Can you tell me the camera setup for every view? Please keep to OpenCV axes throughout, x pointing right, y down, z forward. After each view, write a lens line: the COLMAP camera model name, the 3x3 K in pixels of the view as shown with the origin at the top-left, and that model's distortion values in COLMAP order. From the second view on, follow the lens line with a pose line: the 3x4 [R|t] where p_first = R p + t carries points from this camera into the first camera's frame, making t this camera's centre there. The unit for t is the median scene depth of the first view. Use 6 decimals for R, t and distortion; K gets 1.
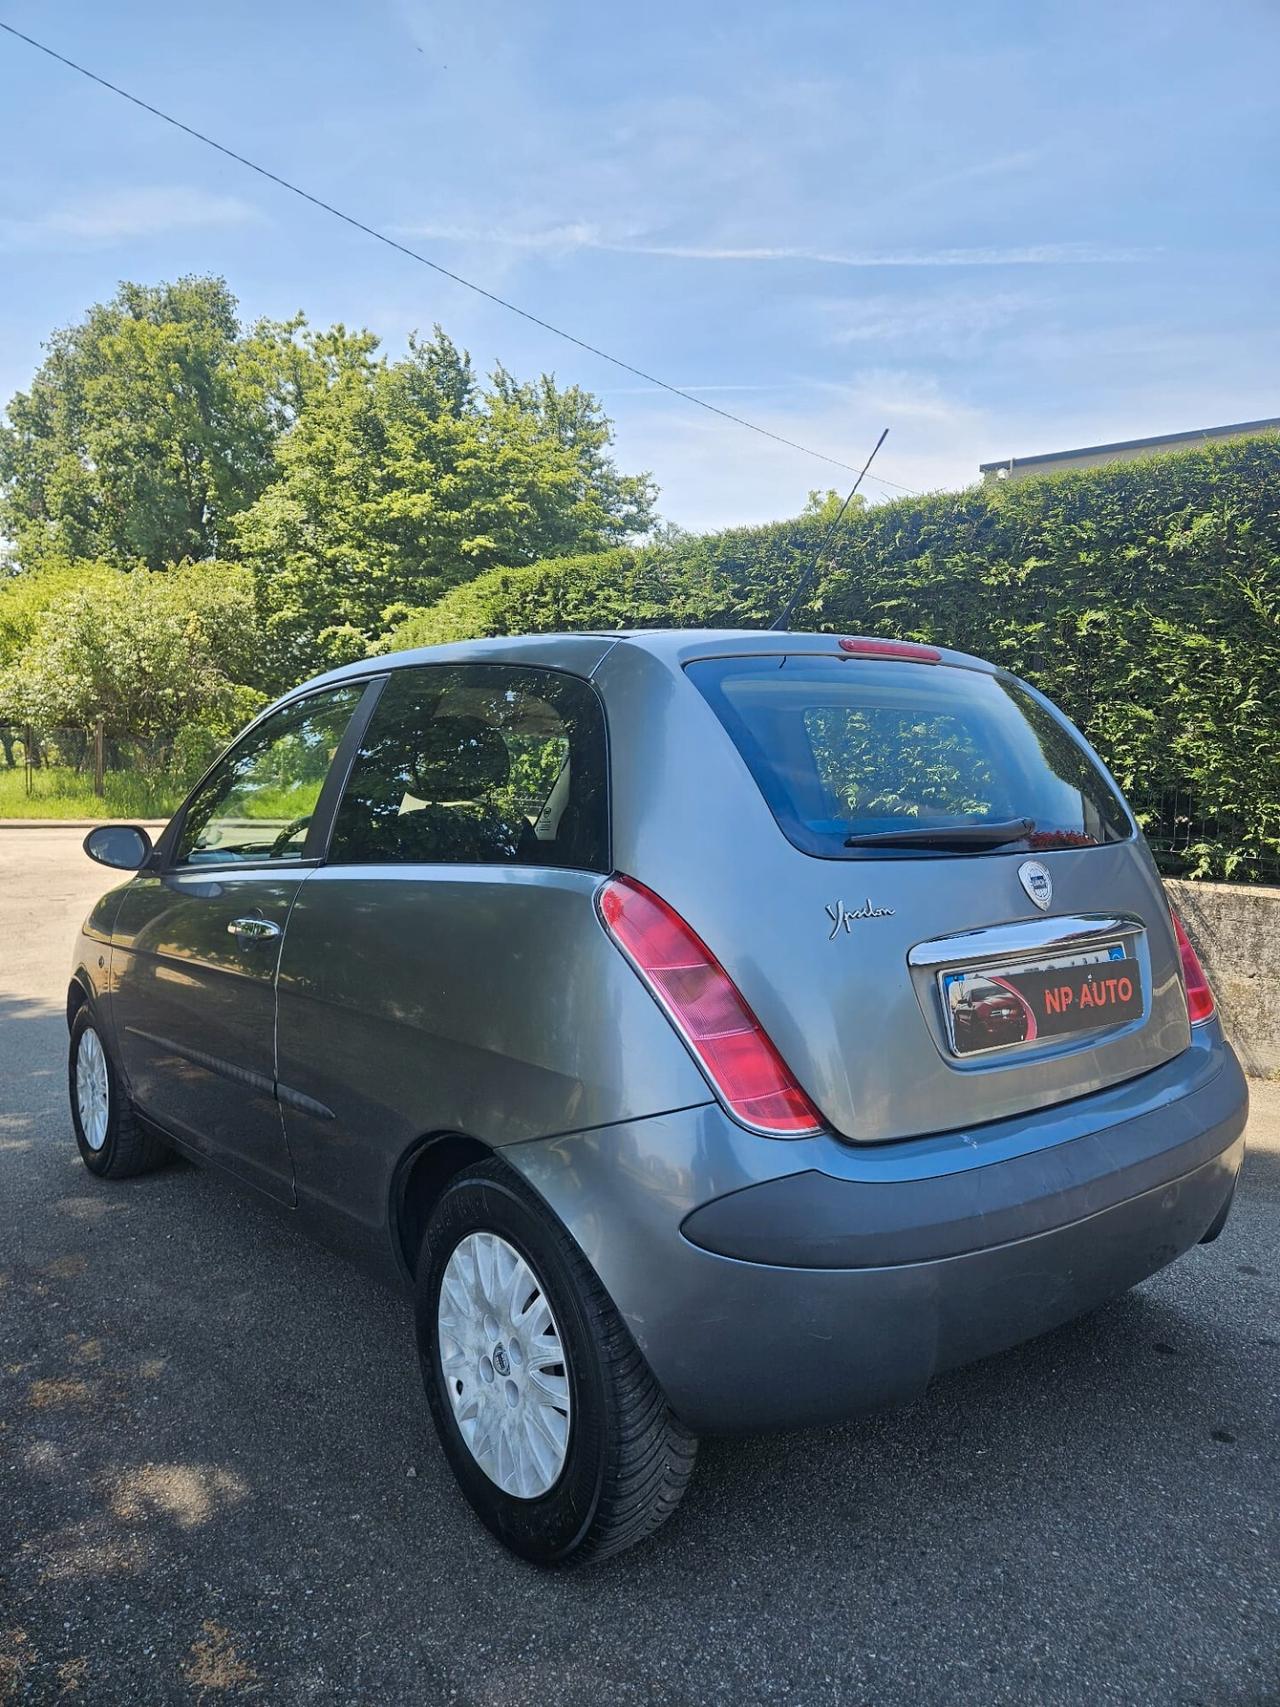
lens RADIAL K [[1204.8, 0, 633.6], [0, 1204.8, 811.0], [0, 0, 1]] dist [0.089734, -0.084256]
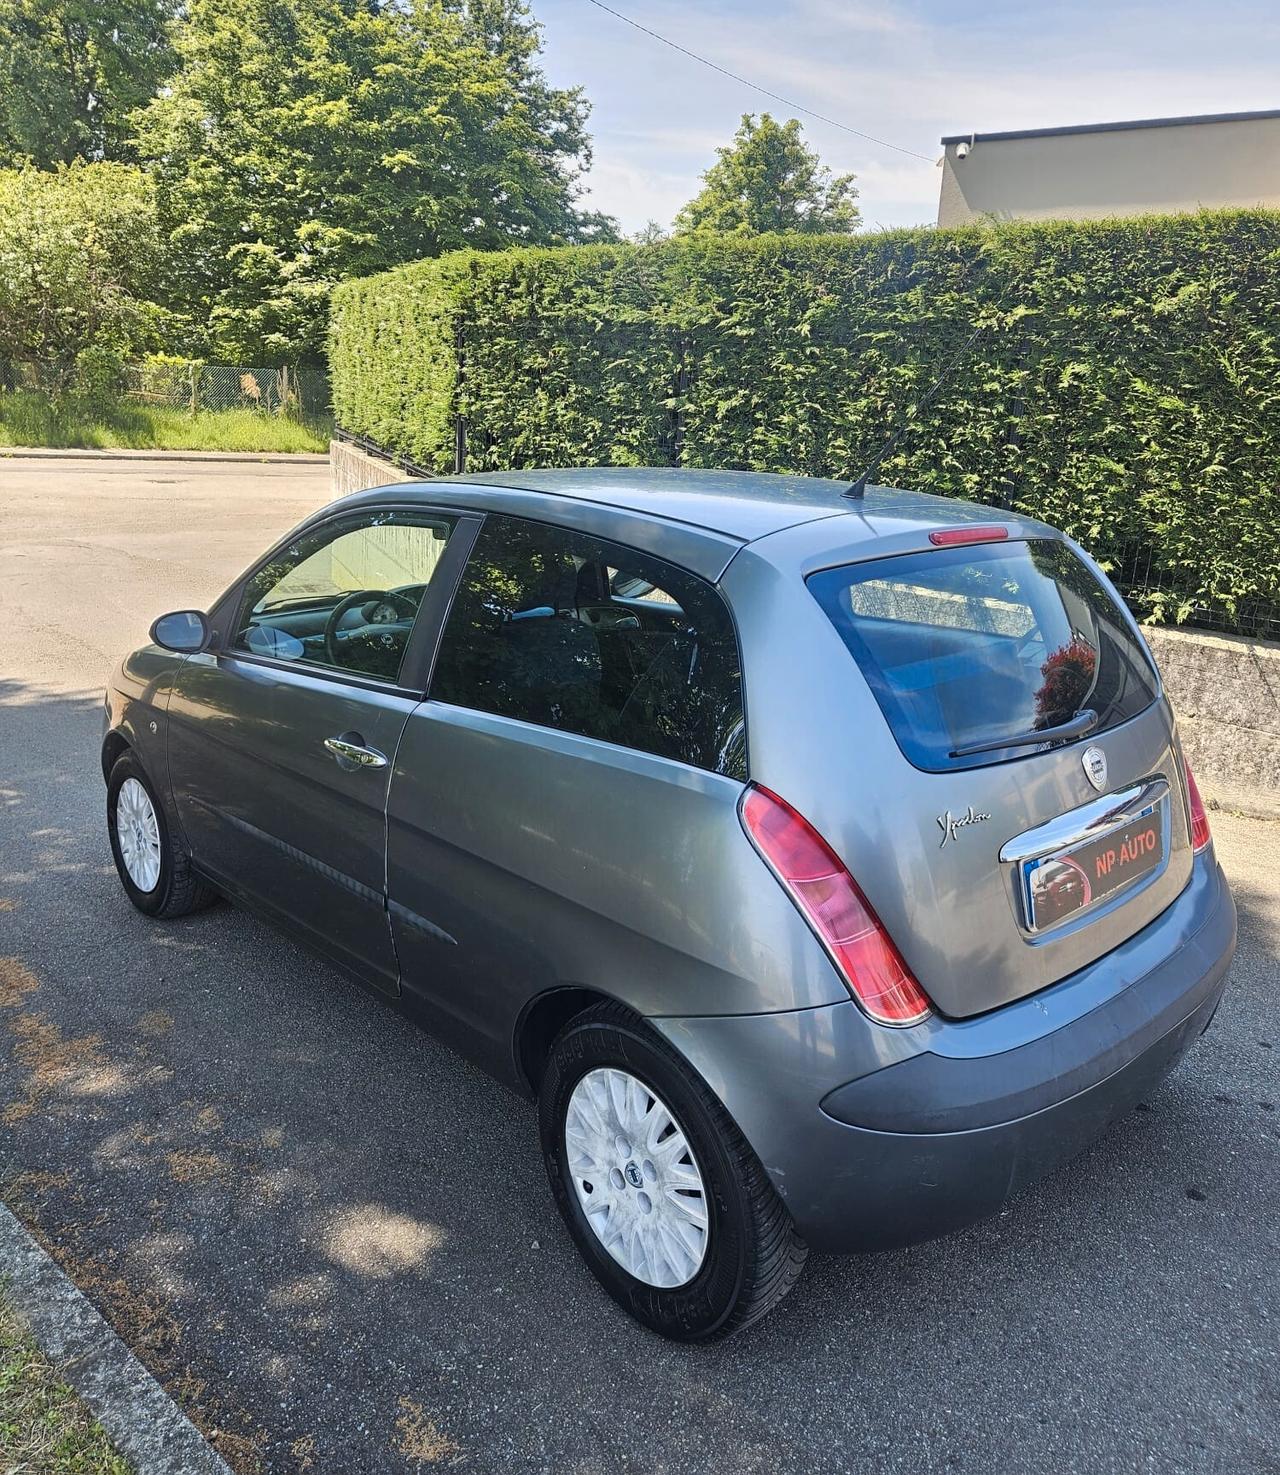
lens RADIAL K [[1209.0, 0, 641.2], [0, 1209.0, 609.2], [0, 0, 1]] dist [0.091892, -0.089647]
pose [[0.996190, 0.017872, 0.085358, -0.084174], [-0.030277, 0.988772, 0.146332, -0.104649], [-0.081785, -0.148359, 0.985546, -0.034031]]
